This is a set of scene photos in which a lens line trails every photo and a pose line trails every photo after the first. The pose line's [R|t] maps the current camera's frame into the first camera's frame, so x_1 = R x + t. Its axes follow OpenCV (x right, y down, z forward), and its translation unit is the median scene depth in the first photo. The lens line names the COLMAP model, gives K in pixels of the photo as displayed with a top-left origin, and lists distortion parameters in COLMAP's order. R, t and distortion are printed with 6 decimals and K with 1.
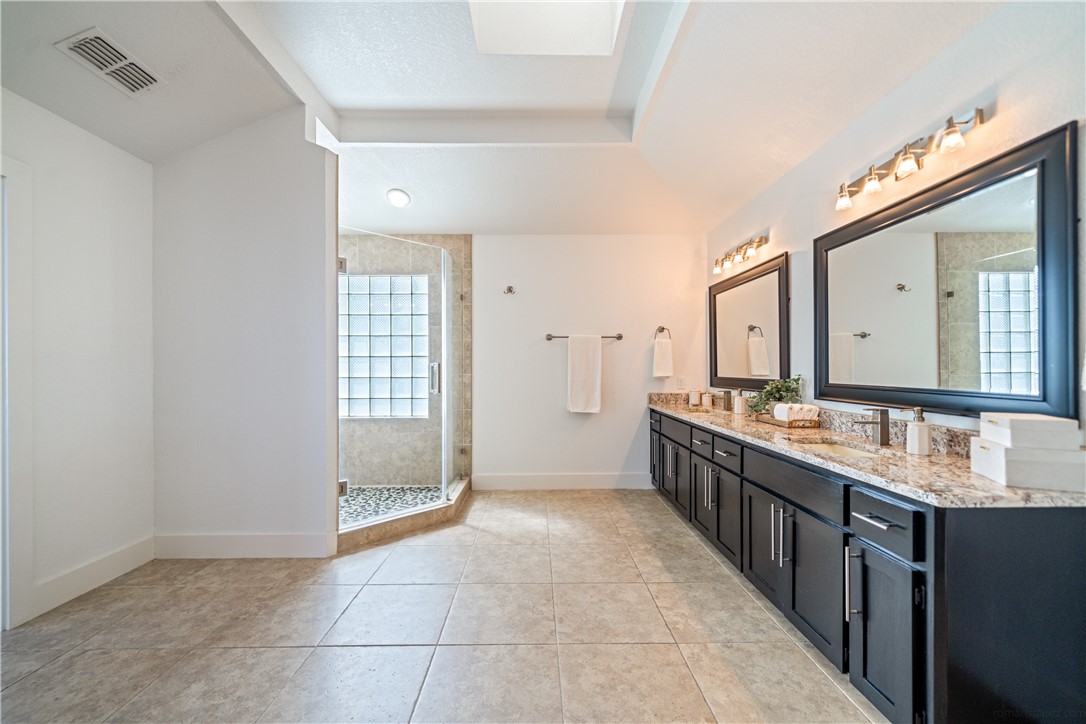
lens RADIAL K [[399.8, 0, 535.5], [0, 399.8, 363.8], [0, 0, 1]] dist [0.000844, -0.000145]
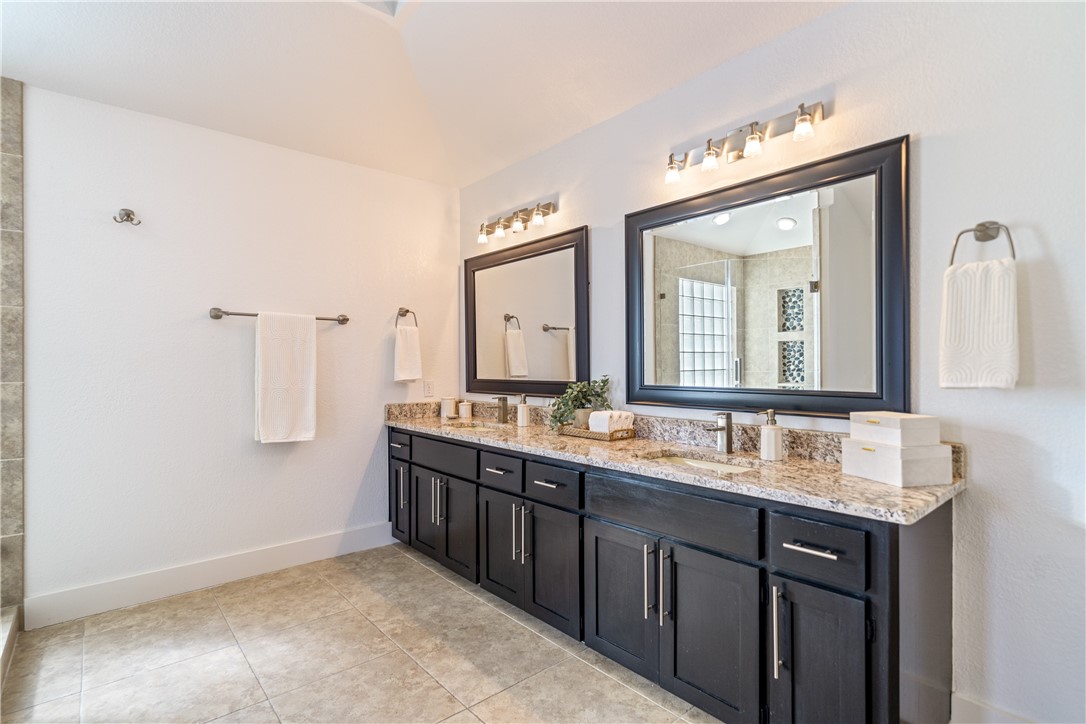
lens RADIAL K [[528.7, 0, 552.3], [0, 528.7, 363.4], [0, 0, 1]] dist [0.003791, -0.001226]
pose [[0.774574, 0.000982, 0.632483, -0.103707], [-0.002853, 0.999994, 0.001941, 0.000743], [-0.632477, -0.003308, 0.774572, 0.184887]]
